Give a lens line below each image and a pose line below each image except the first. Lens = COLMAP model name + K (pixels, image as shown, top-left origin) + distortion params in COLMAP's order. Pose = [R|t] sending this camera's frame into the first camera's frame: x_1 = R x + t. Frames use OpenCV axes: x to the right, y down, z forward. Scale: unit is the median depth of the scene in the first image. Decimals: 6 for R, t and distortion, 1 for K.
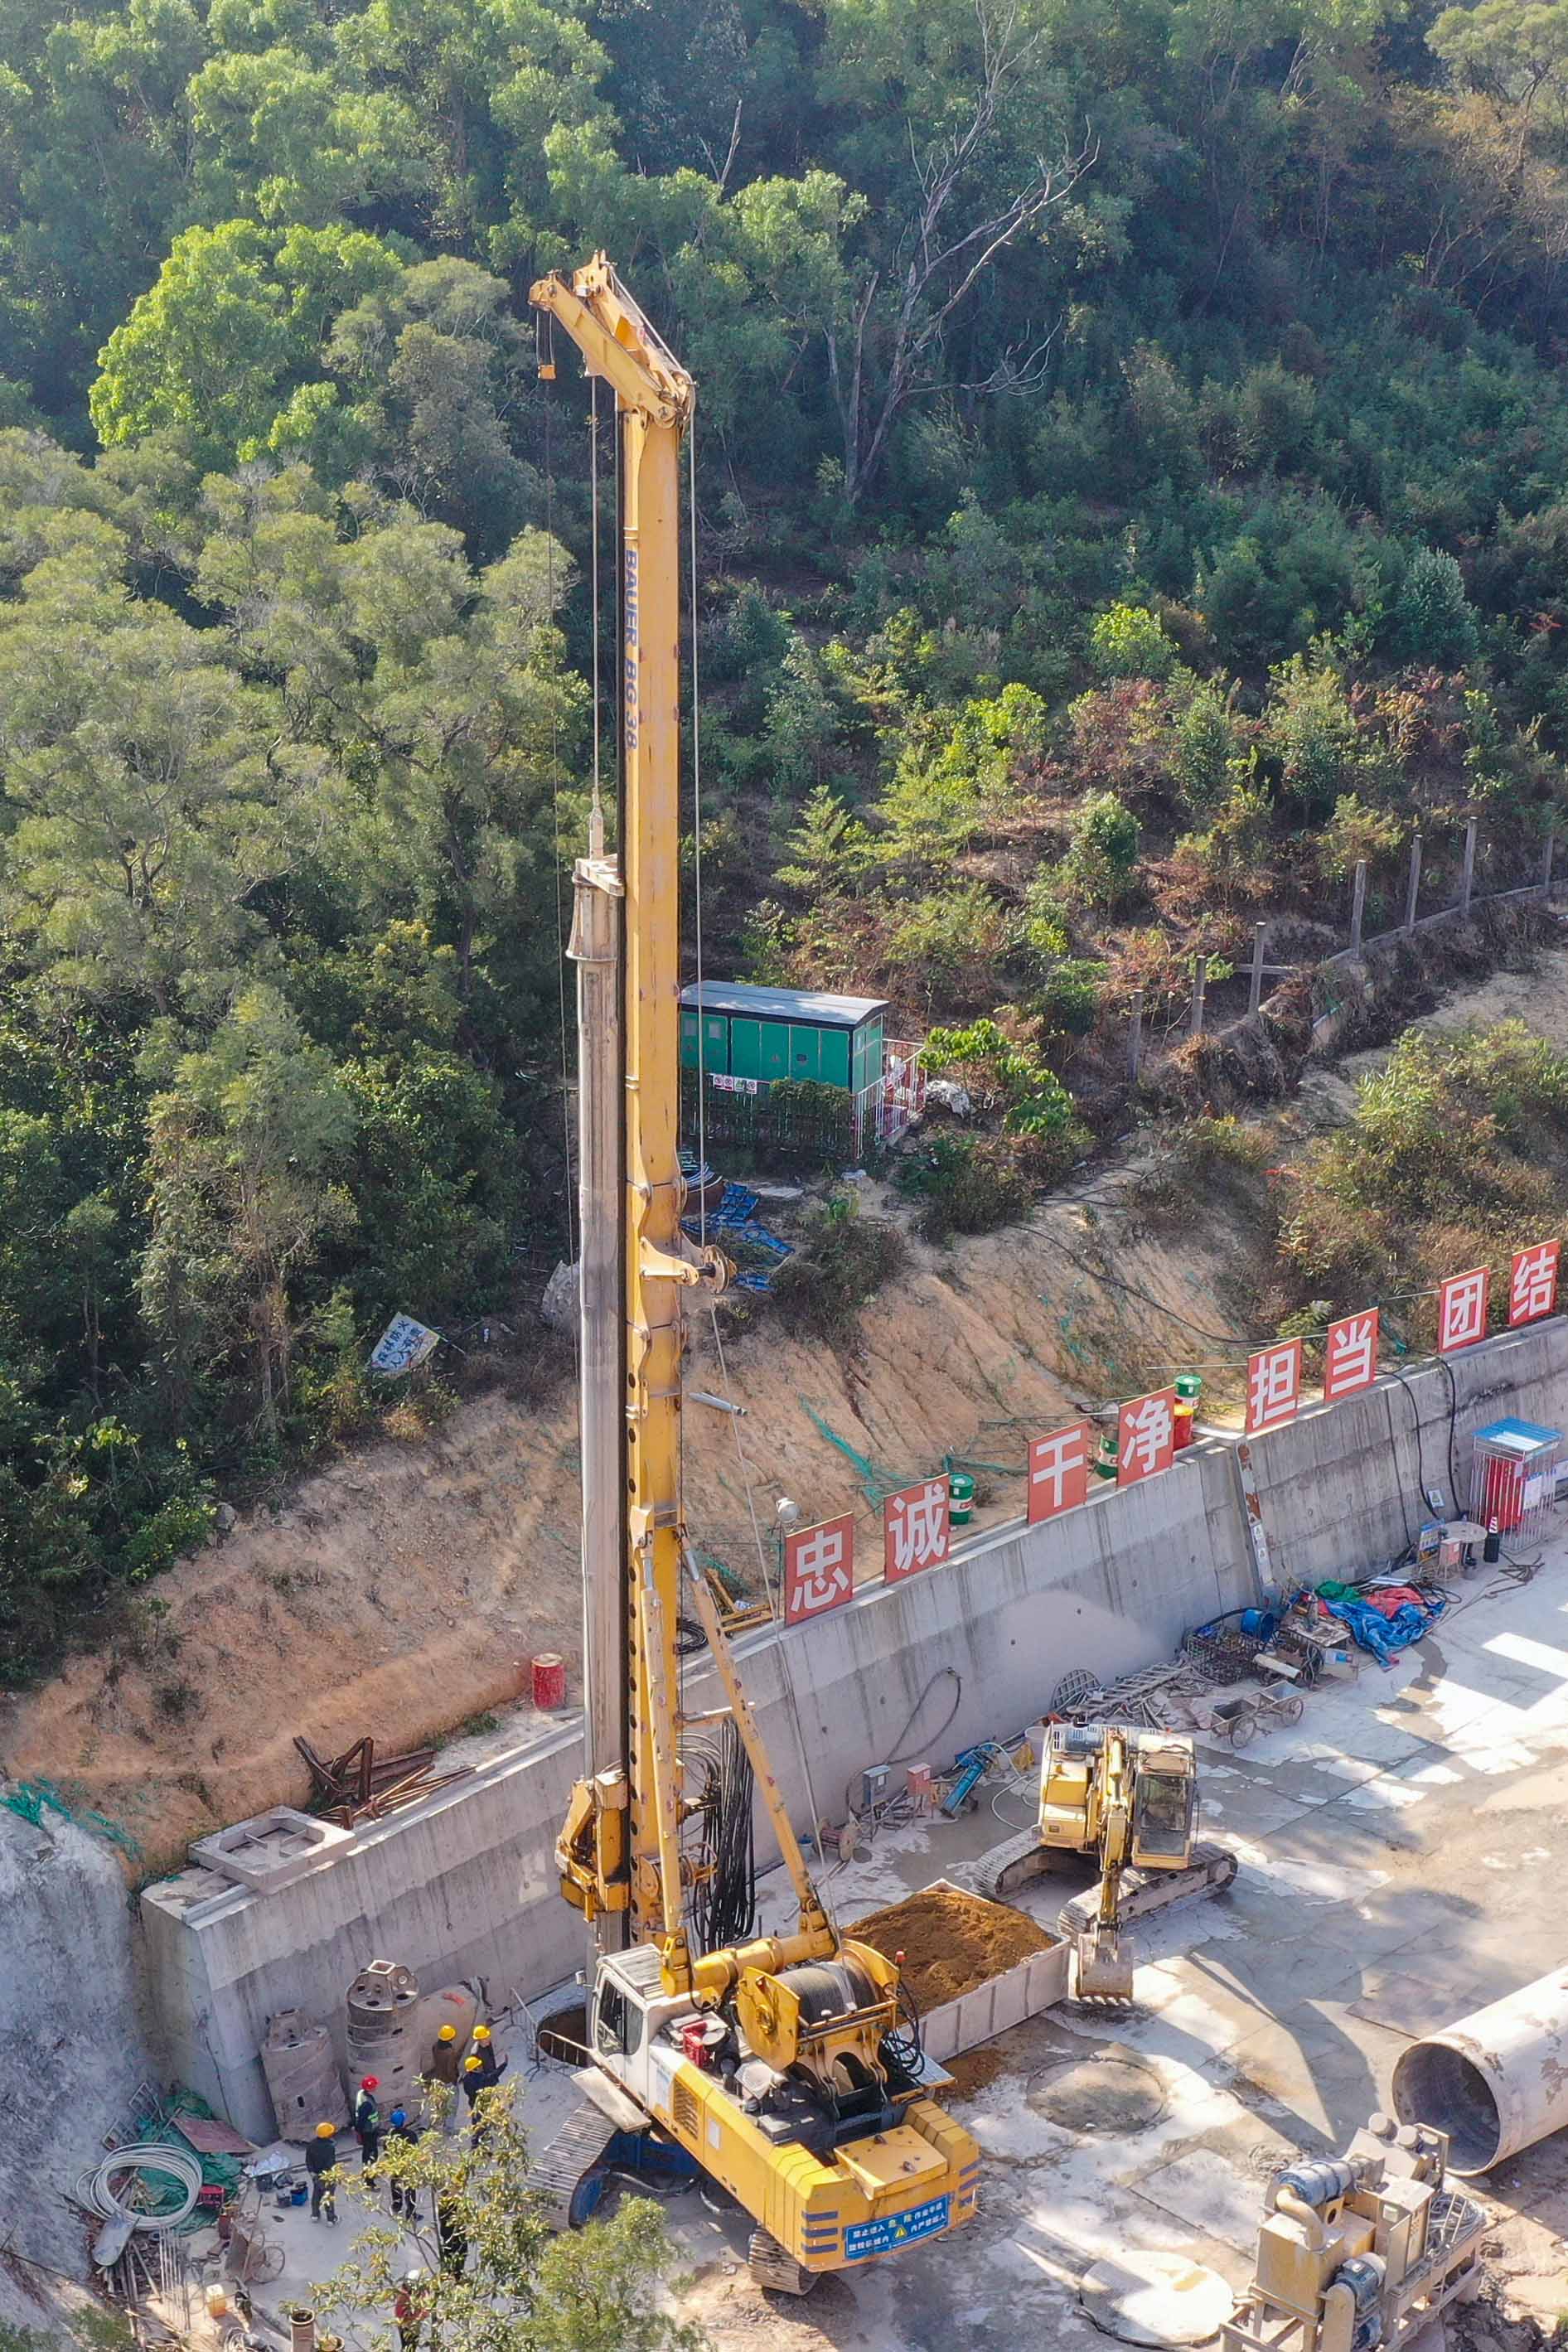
lens RADIAL K [[3660.4, 0, 706.4], [0, 3660.4, 1179.3], [0, 0, 1]] dist [-0.011702, 0.030808]
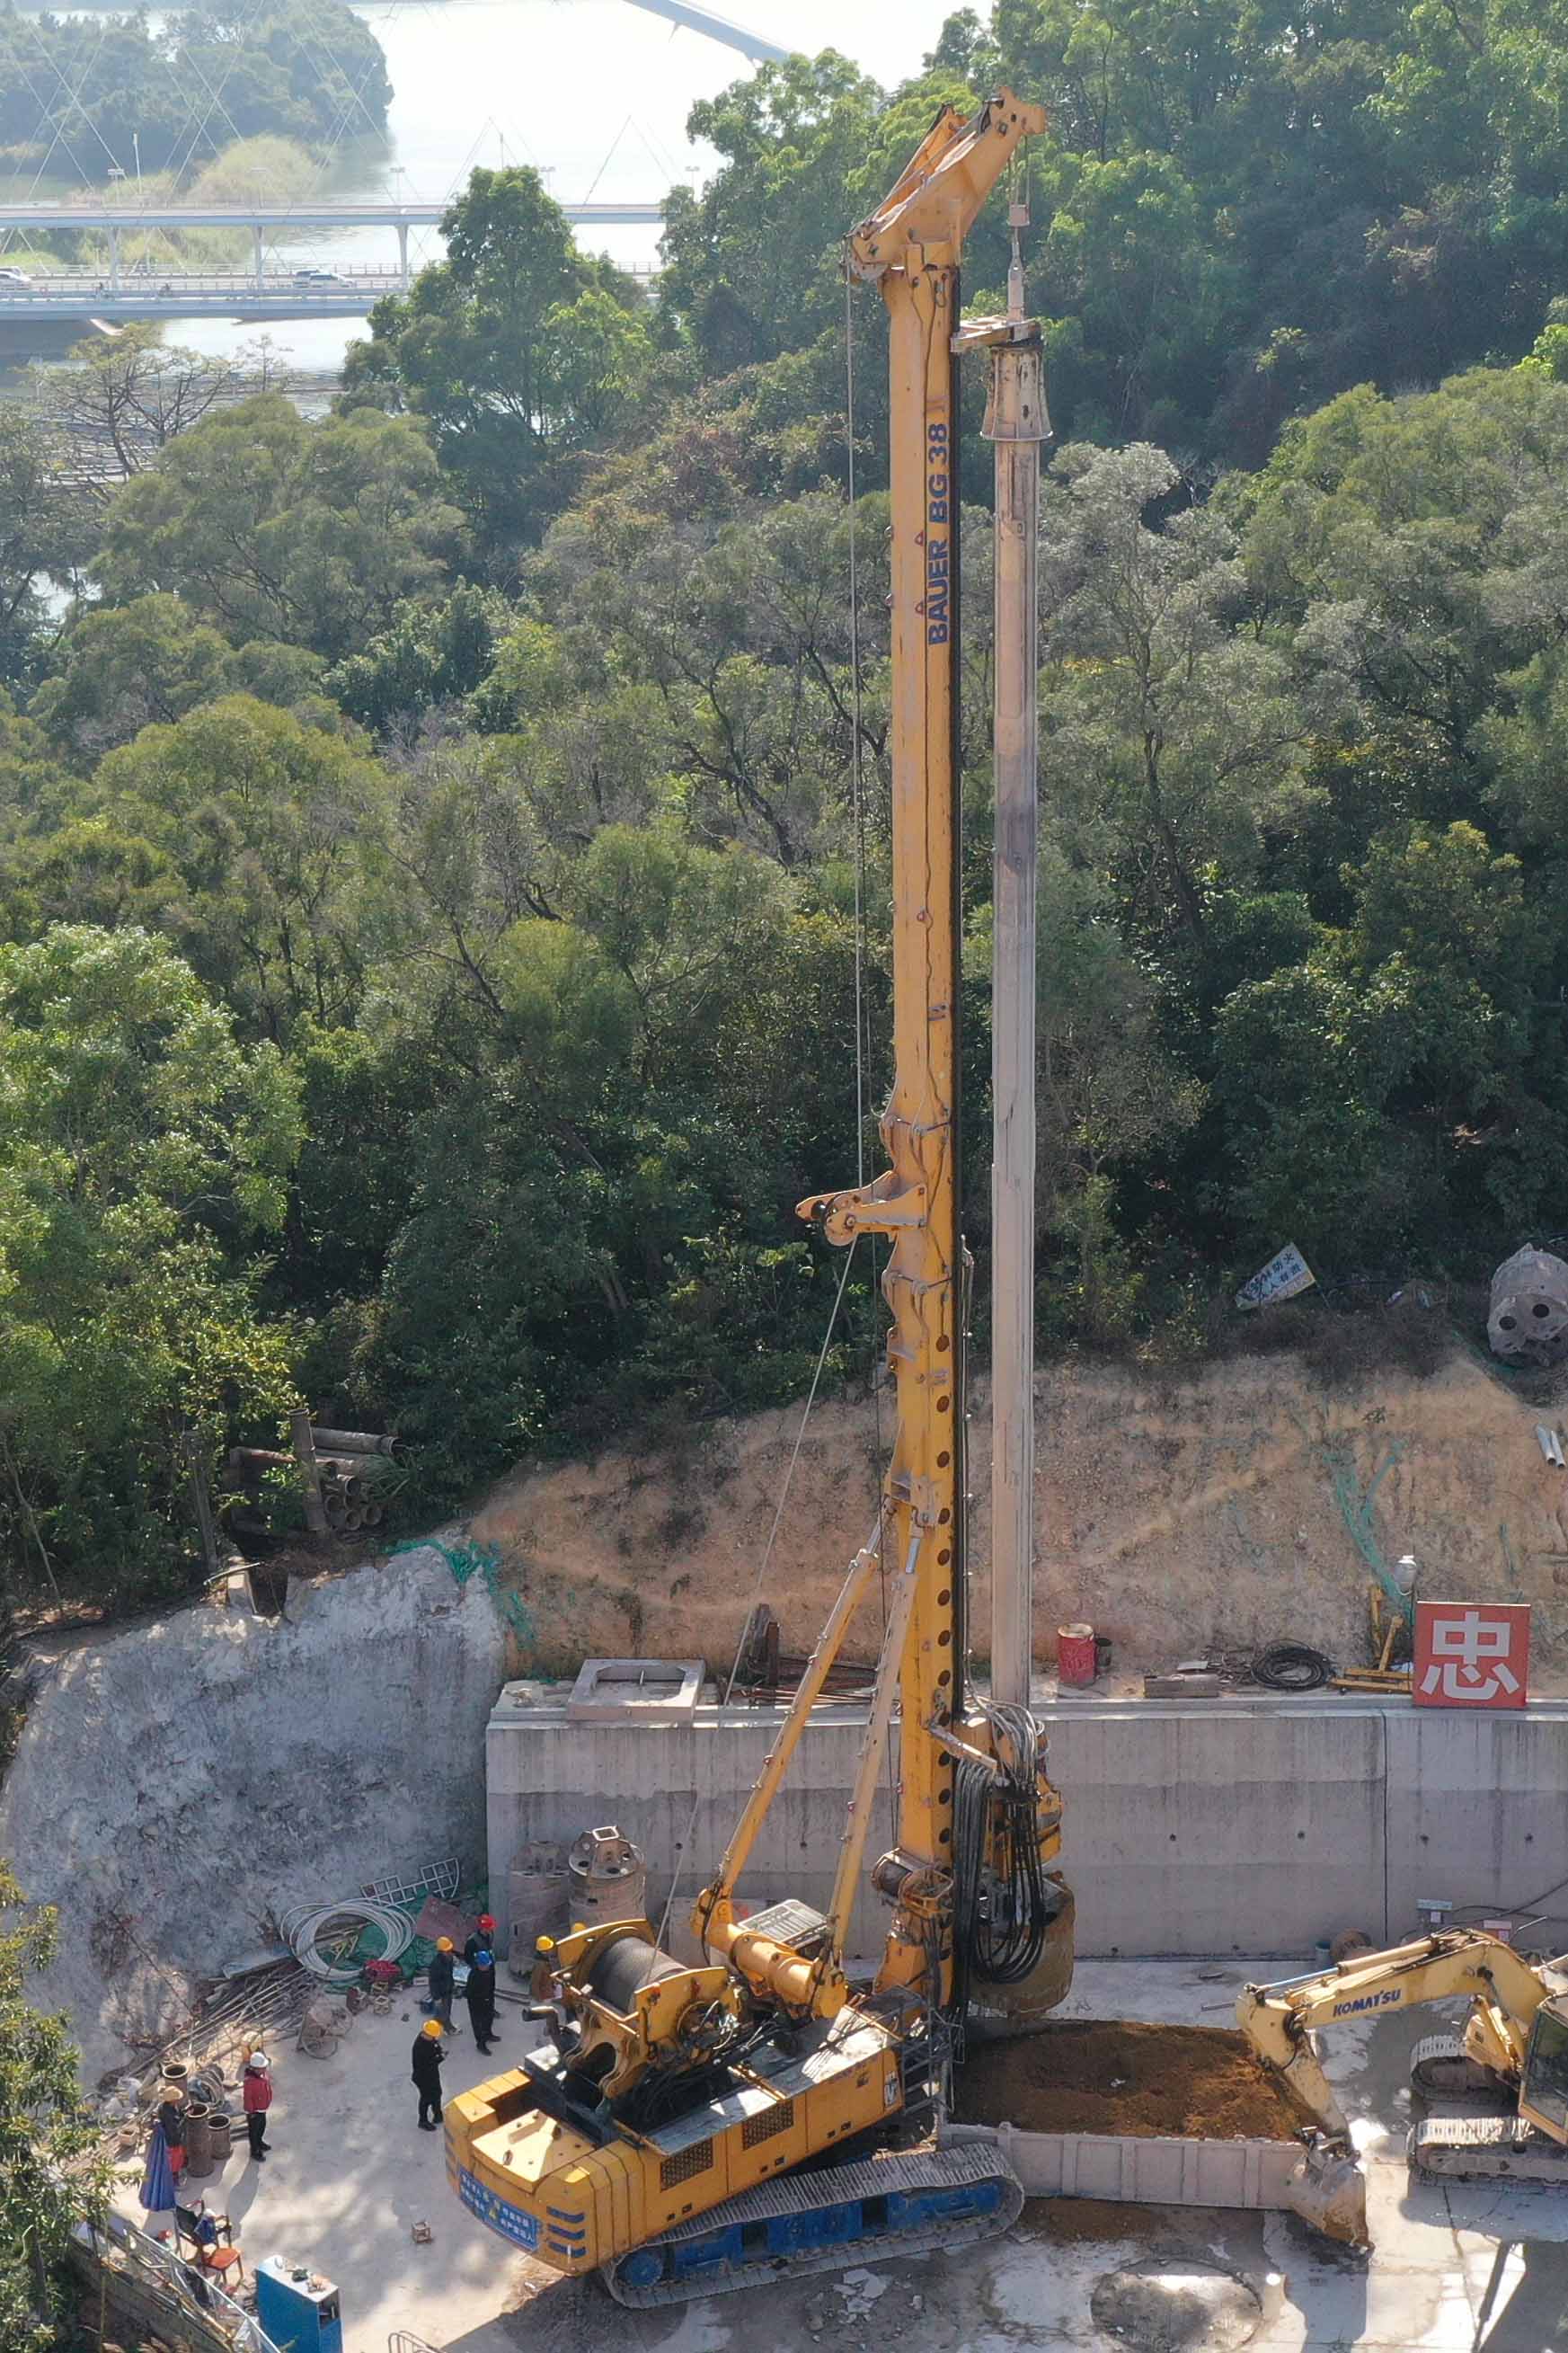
lens RADIAL K [[3823.9, 0, 784.0], [0, 3823.9, 1176.5], [0, 0, 1]] dist [-0.034716, -0.078702]
pose [[0.643209, 0.246670, -0.724870, 0.598816], [-0.211076, 0.967128, 0.141812, -0.100689], [0.736022, 0.061788, 0.674131, 0.324850]]
